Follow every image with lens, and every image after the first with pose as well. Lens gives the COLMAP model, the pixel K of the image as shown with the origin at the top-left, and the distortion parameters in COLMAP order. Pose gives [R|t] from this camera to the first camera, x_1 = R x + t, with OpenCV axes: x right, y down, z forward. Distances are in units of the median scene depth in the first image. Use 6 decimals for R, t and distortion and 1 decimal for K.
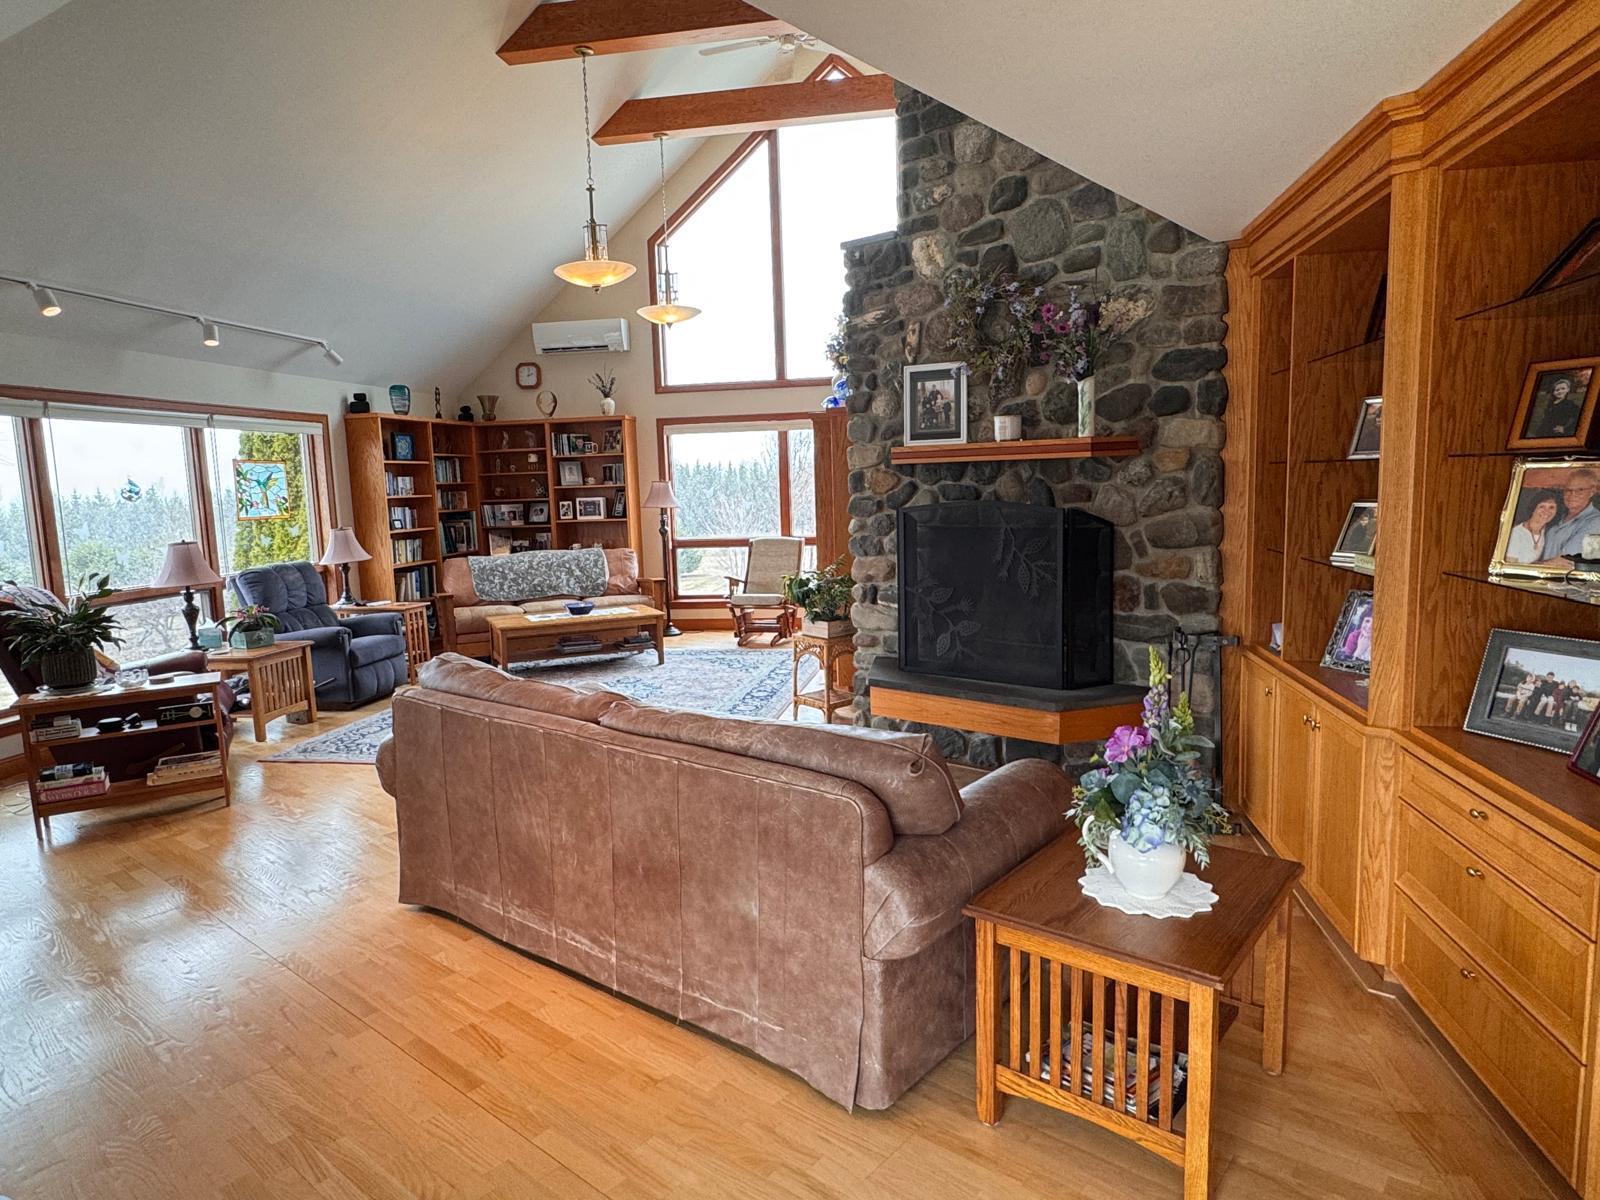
lens RADIAL K [[970.2, 0, 798.5], [0, 970.2, 601.1], [0, 0, 1]] dist [-0.005145, -0.001744]
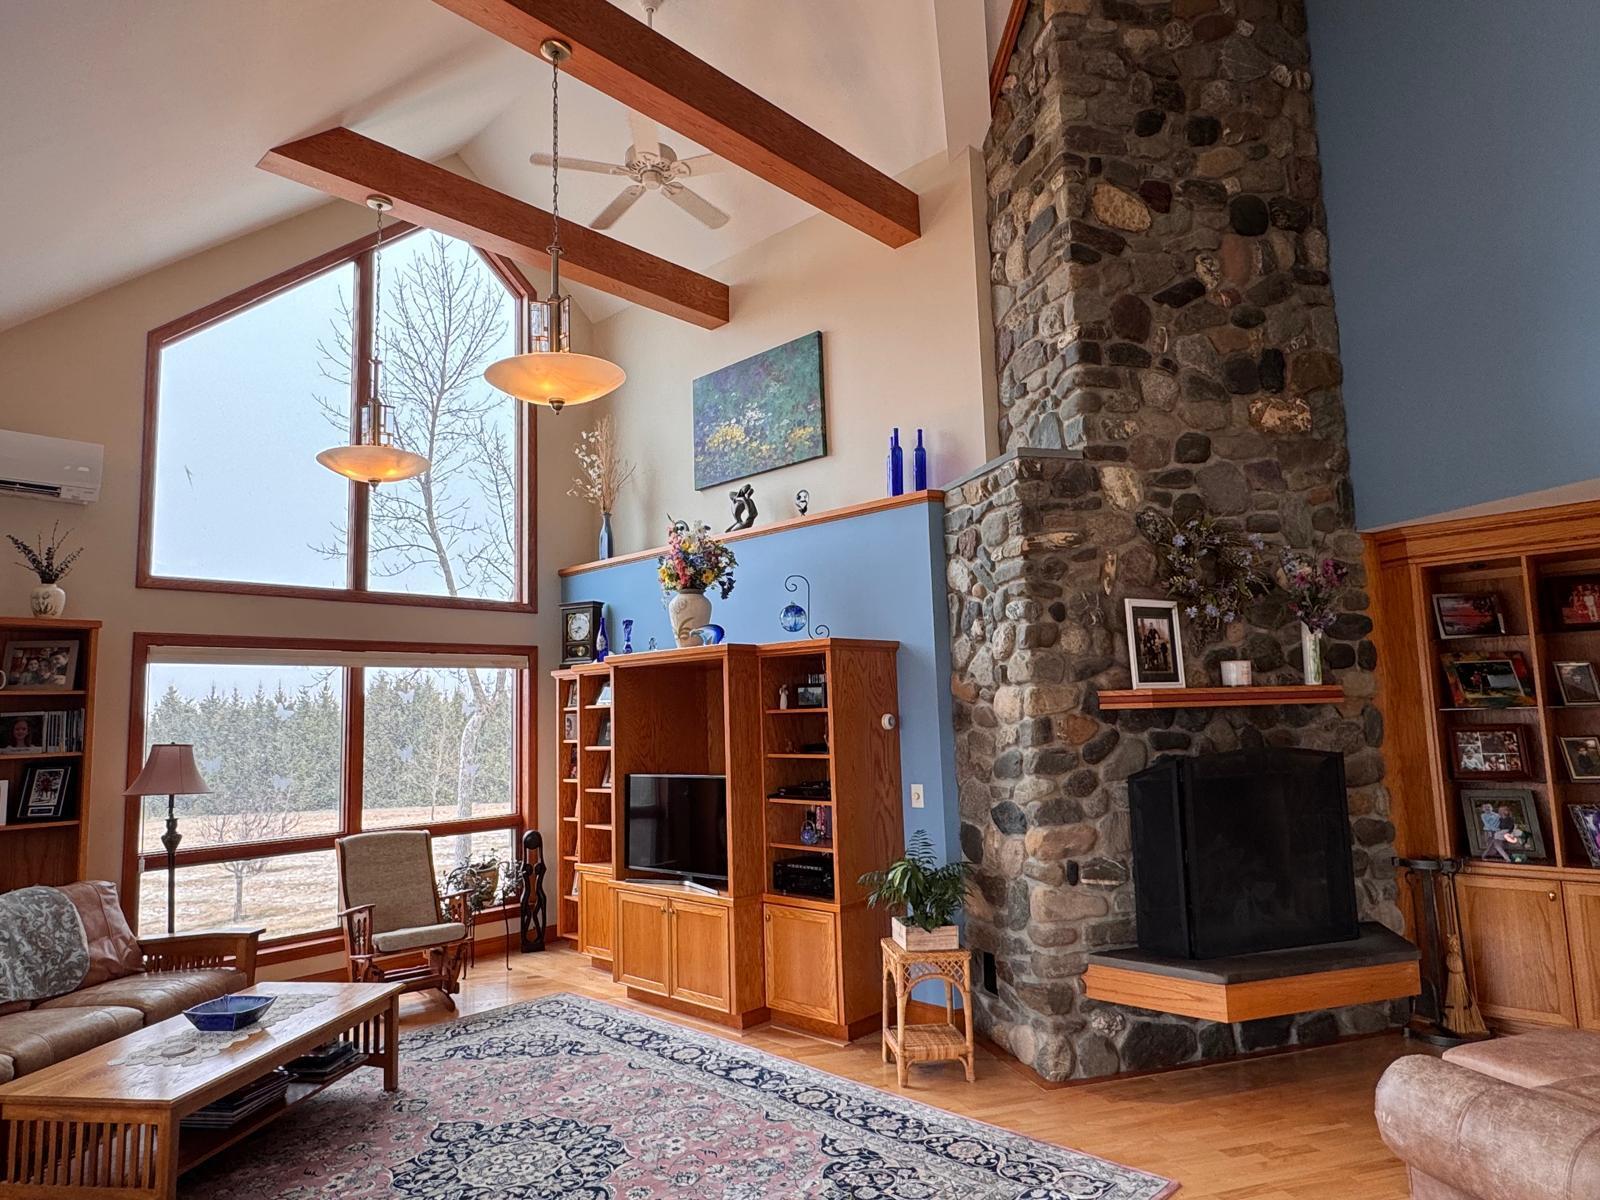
lens RADIAL K [[970.2, 0, 801.1], [0, 970.2, 600.6], [0, 0, 1]] dist [-0.005145, -0.001744]
pose [[0.542484, 0.115173, 0.832134, -0.781056], [0.118743, 0.970099, -0.211679, -0.087710], [-0.831632, 0.213642, 0.512587, 0.786998]]
